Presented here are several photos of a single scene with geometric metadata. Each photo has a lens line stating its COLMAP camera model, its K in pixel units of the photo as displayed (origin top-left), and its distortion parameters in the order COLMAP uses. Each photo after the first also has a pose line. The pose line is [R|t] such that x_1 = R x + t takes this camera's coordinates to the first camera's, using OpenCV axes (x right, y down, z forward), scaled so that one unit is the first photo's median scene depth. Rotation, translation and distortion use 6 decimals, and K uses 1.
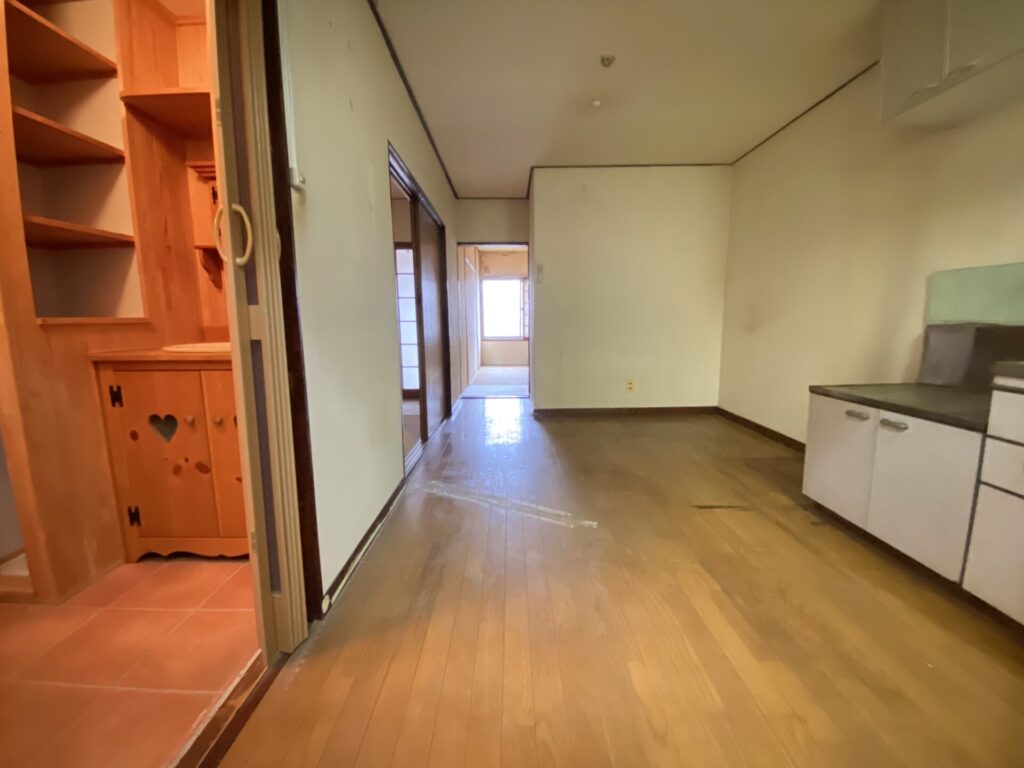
lens RADIAL K [[422.4, 0, 512.0], [0, 422.4, 384.0], [0, 0, 1]] dist [-0.000027, -0.010294]
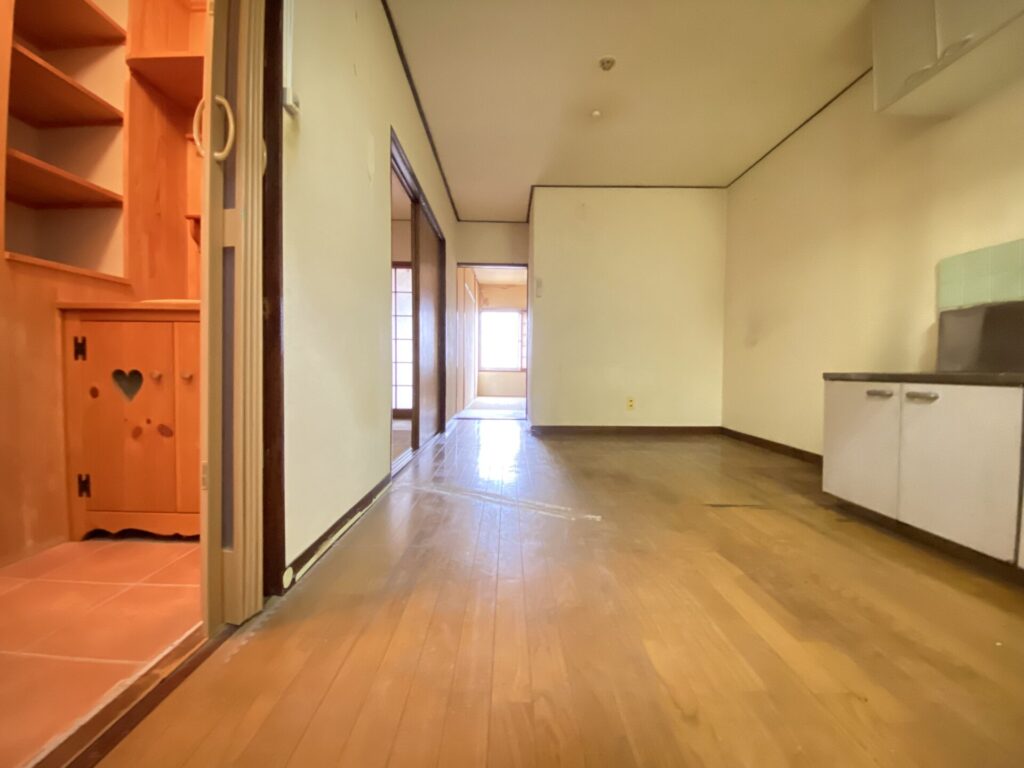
lens RADIAL K [[423.0, 0, 512.0], [0, 423.0, 384.0], [0, 0, 1]] dist [-0.000411, -0.011215]
pose [[0.999801, 0.018867, 0.006516, 0.000230], [-0.018020, 0.993564, -0.111831, 0.181466], [-0.008584, 0.111691, 0.993706, 0.083707]]
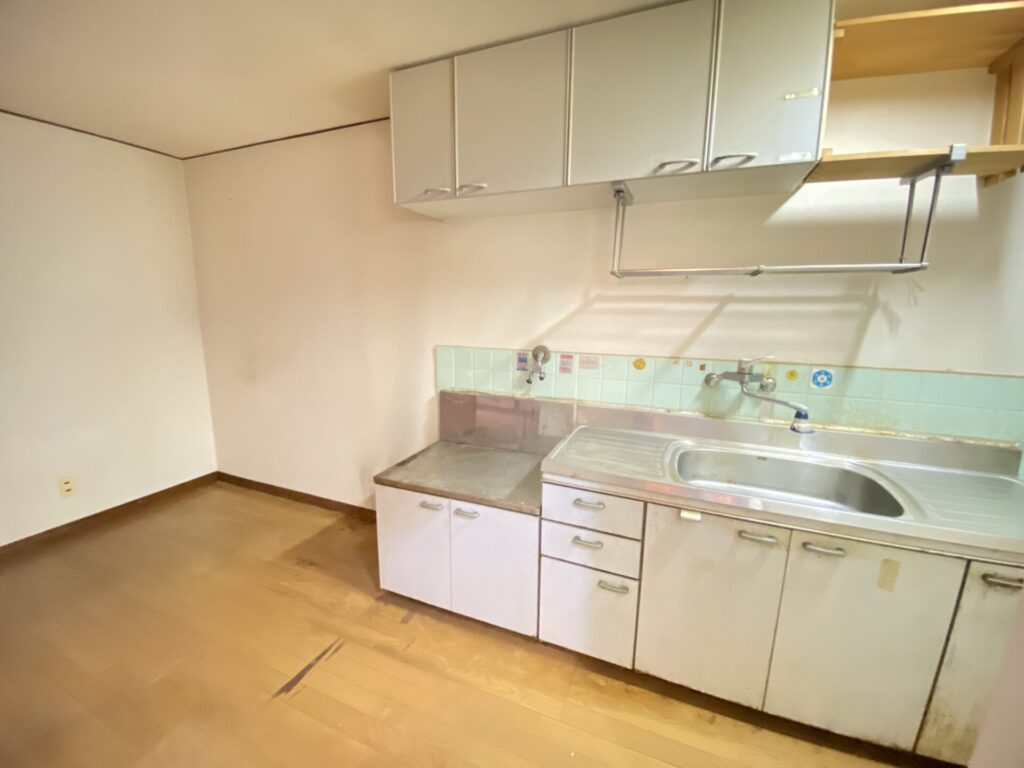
lens RADIAL K [[422.4, 0, 512.0], [0, 422.4, 384.0], [0, 0, 1]] dist [-0.000027, -0.010294]
pose [[0.396707, -0.136280, 0.907773, 0.031840], [0.115994, 0.988433, 0.097699, -0.304342], [-0.910587, 0.066538, 0.407926, 0.421235]]
